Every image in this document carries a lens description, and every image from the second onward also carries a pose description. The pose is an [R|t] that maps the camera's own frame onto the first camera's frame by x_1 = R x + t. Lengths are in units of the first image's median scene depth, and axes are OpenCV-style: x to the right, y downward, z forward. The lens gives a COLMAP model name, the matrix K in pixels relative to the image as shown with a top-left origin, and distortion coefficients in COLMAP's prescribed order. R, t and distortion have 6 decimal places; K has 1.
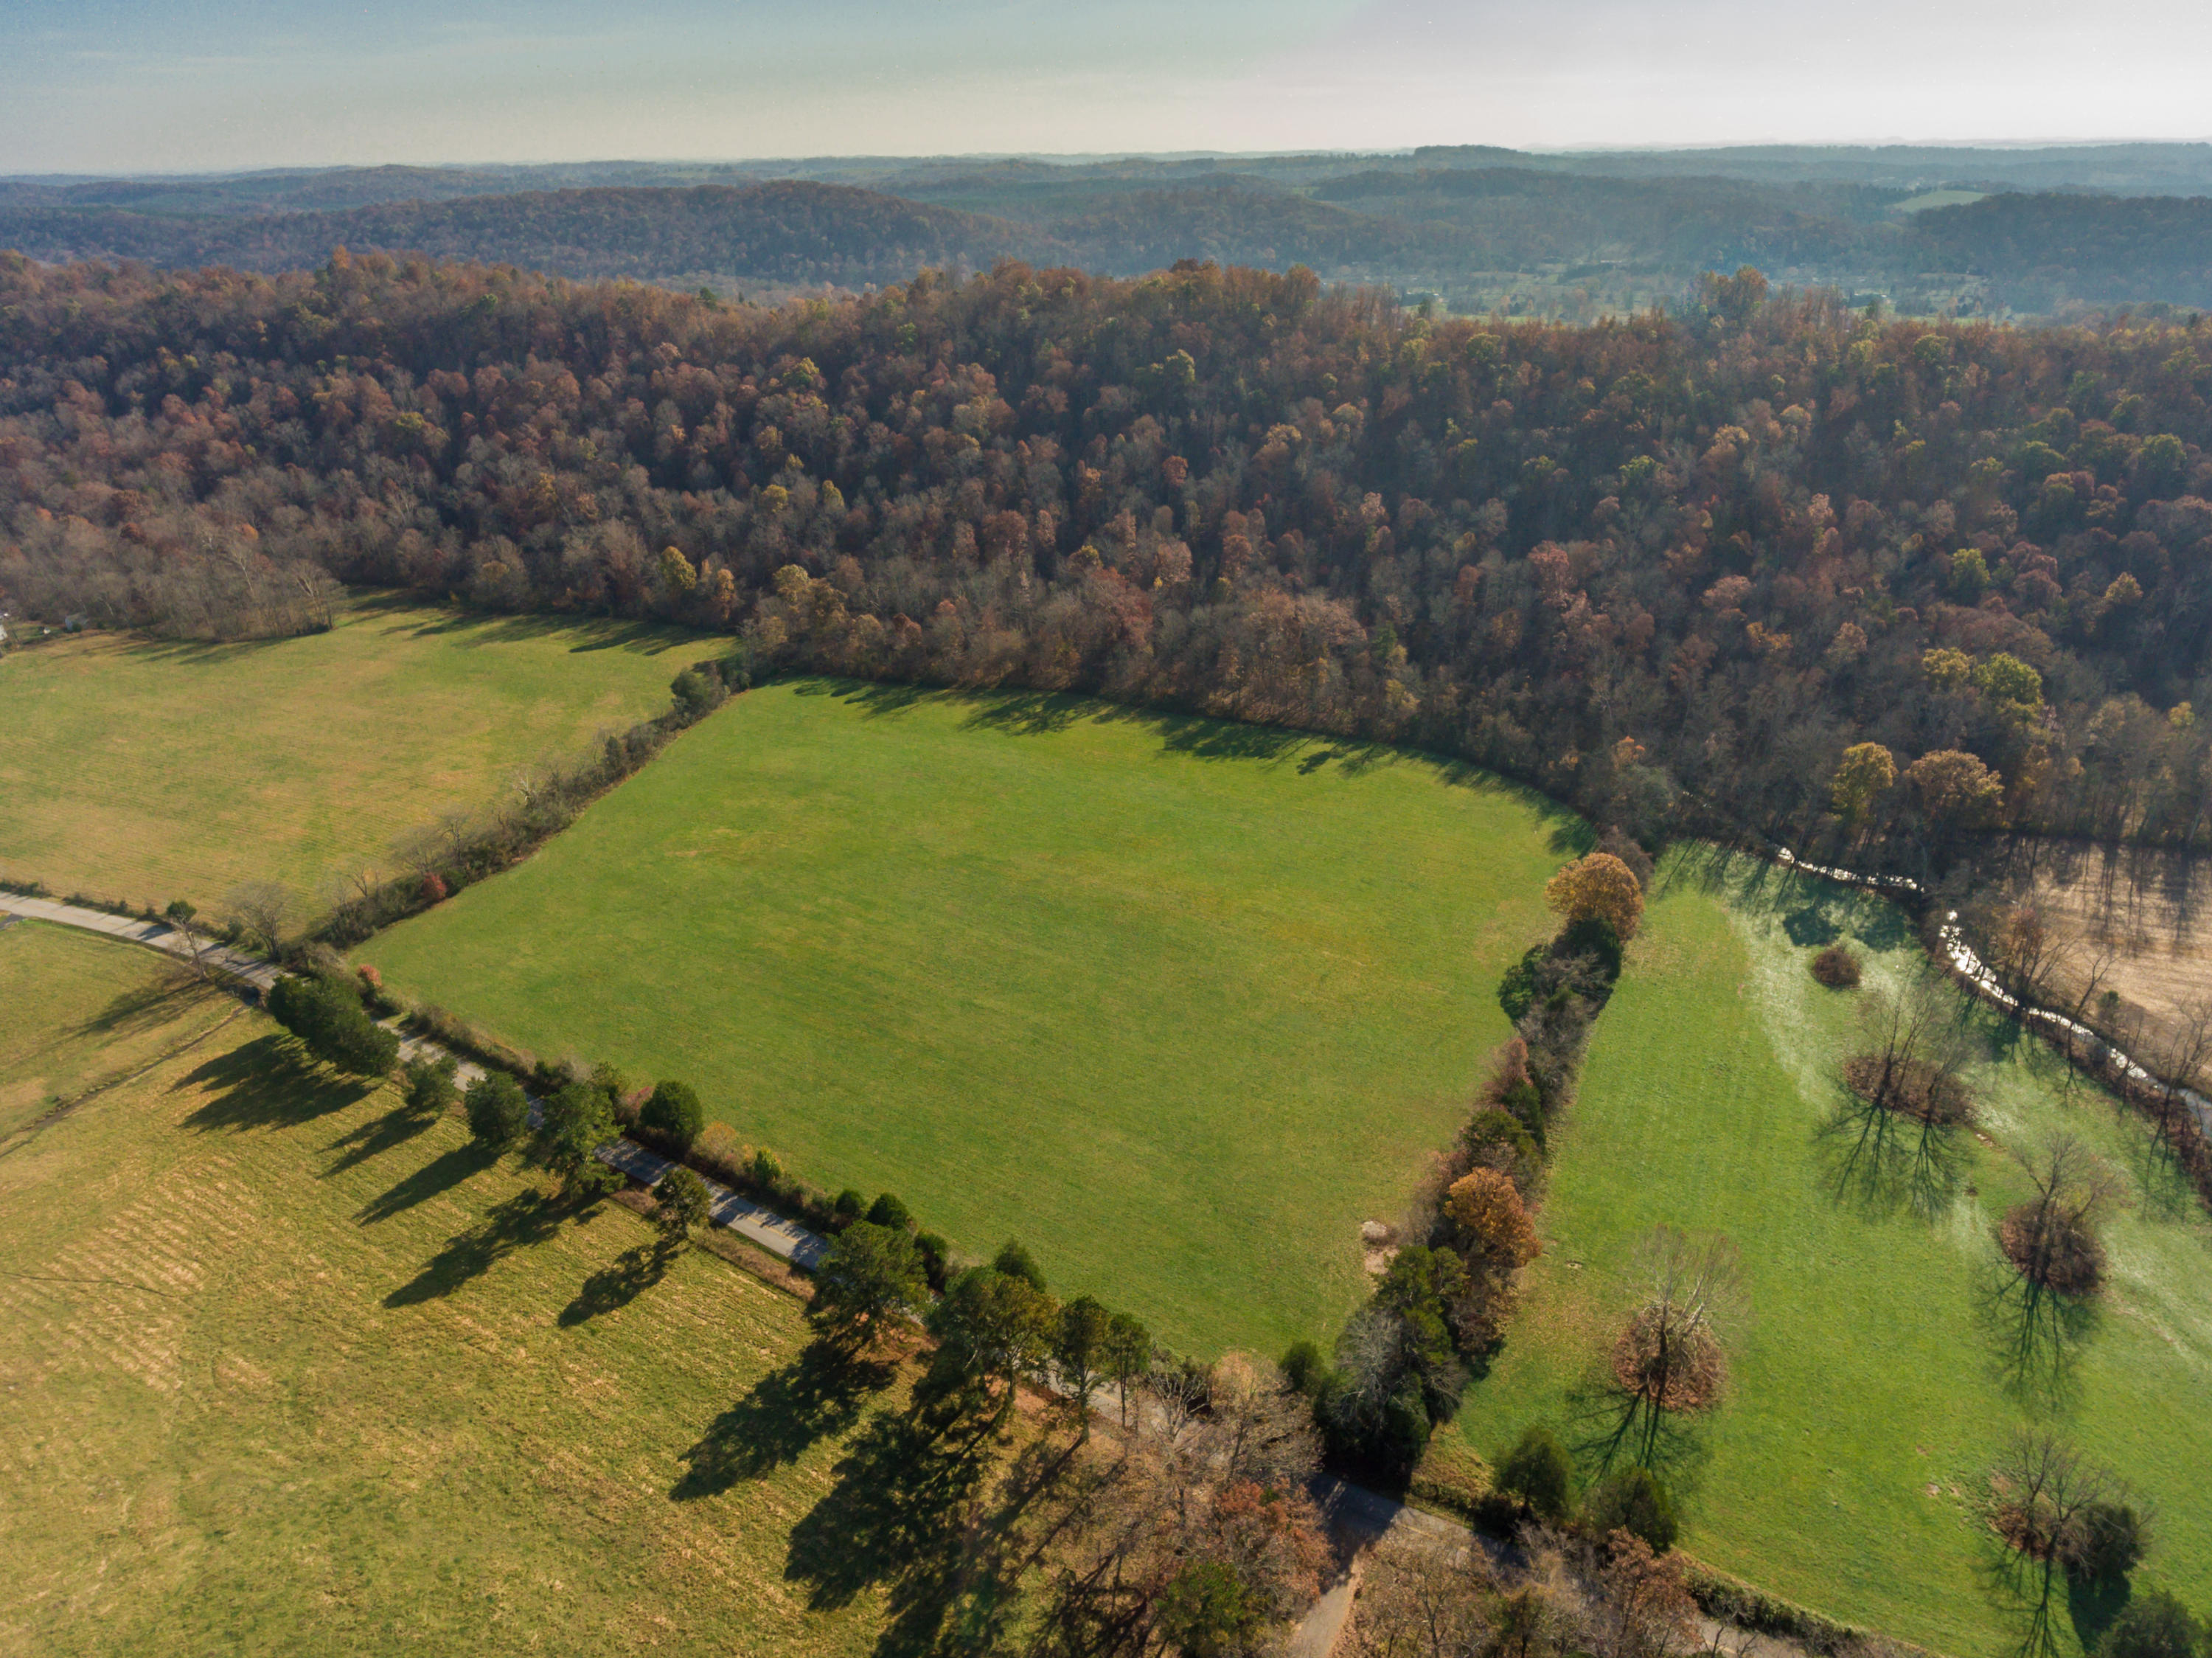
lens RADIAL K [[1294.7, 0, 1132.8], [0, 1294.7, 846.6], [0, 0, 1]] dist [-0.002320, 0.000789]
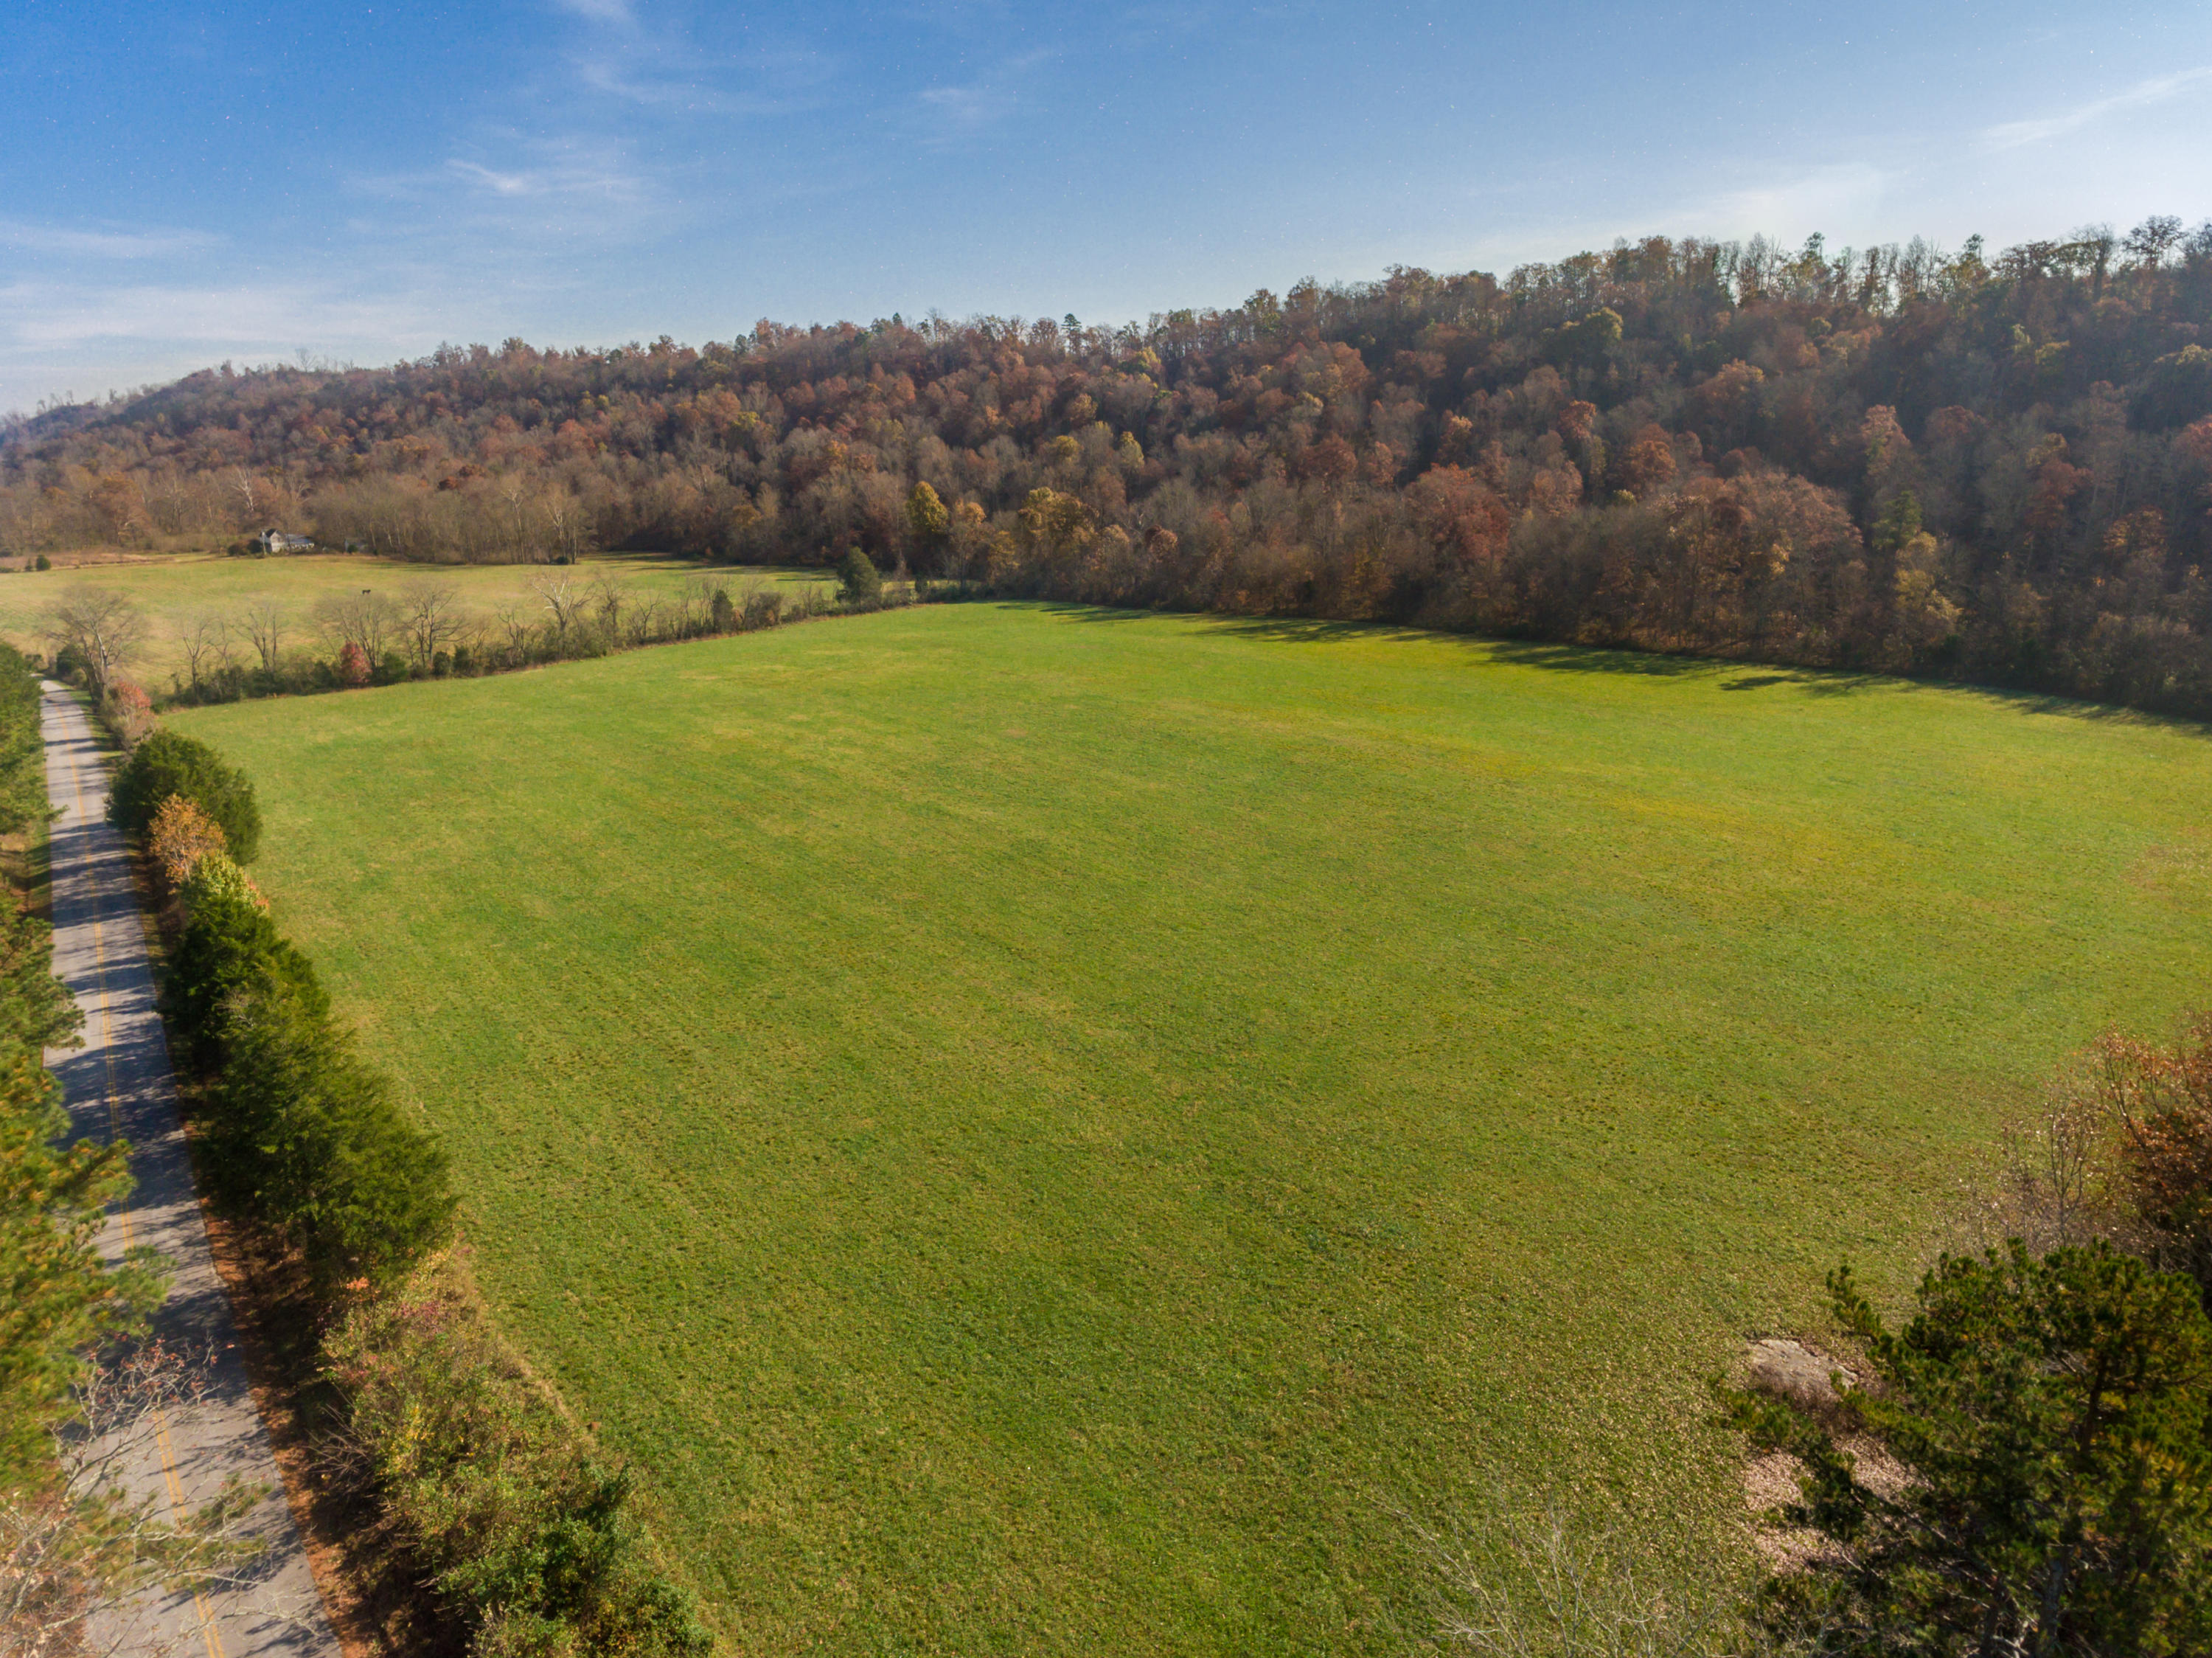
lens RADIAL K [[1324.9, 0, 1115.6], [0, 1324.9, 775.0], [0, 0, 1]] dist [-0.001201, 0.000976]
pose [[0.937481, 0.078152, -0.339148, 0.073970], [-0.158361, 0.963530, -0.215713, 0.137728], [0.309921, 0.255935, 0.915667, 0.366800]]
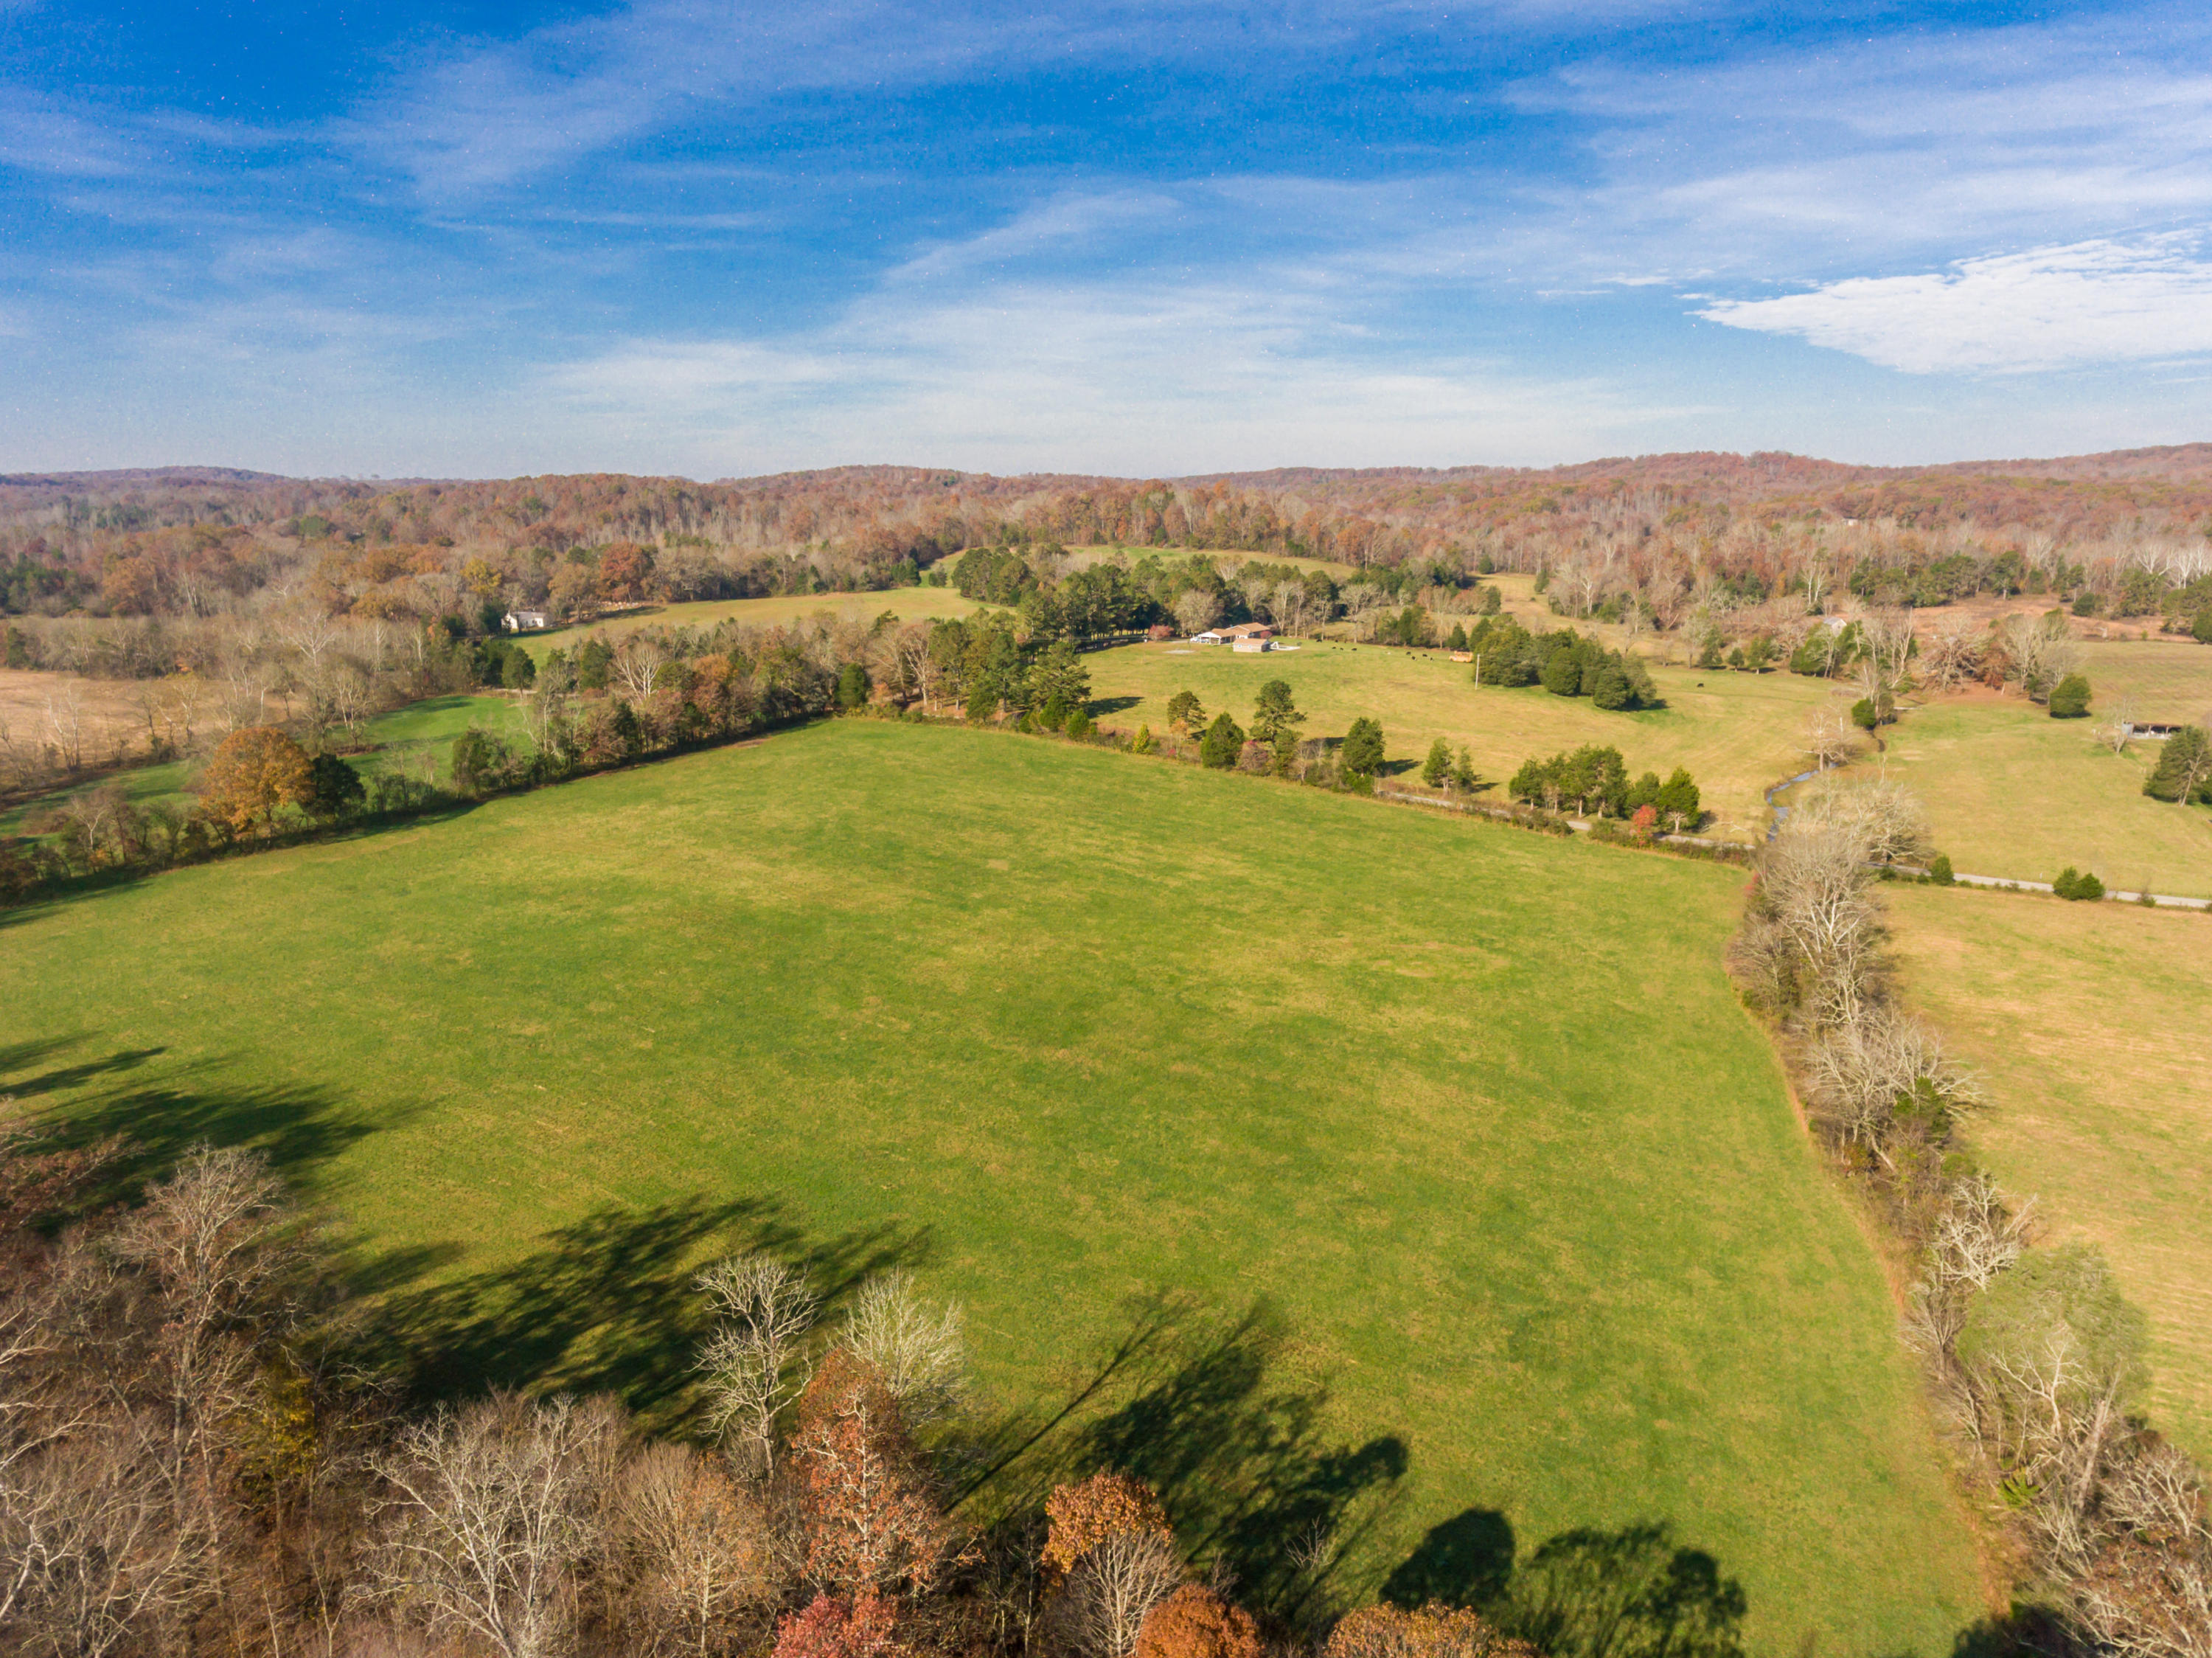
lens RADIAL K [[1295.6, 0, 1096.7], [0, 1295.6, 832.9], [0, 0, 1]] dist [-0.002902, 0.002127]
pose [[-0.995479, -0.026863, 0.091106, -0.197472], [0.041869, 0.736855, 0.674753, -0.355328], [-0.085258, 0.675517, -0.732399, 1.150538]]
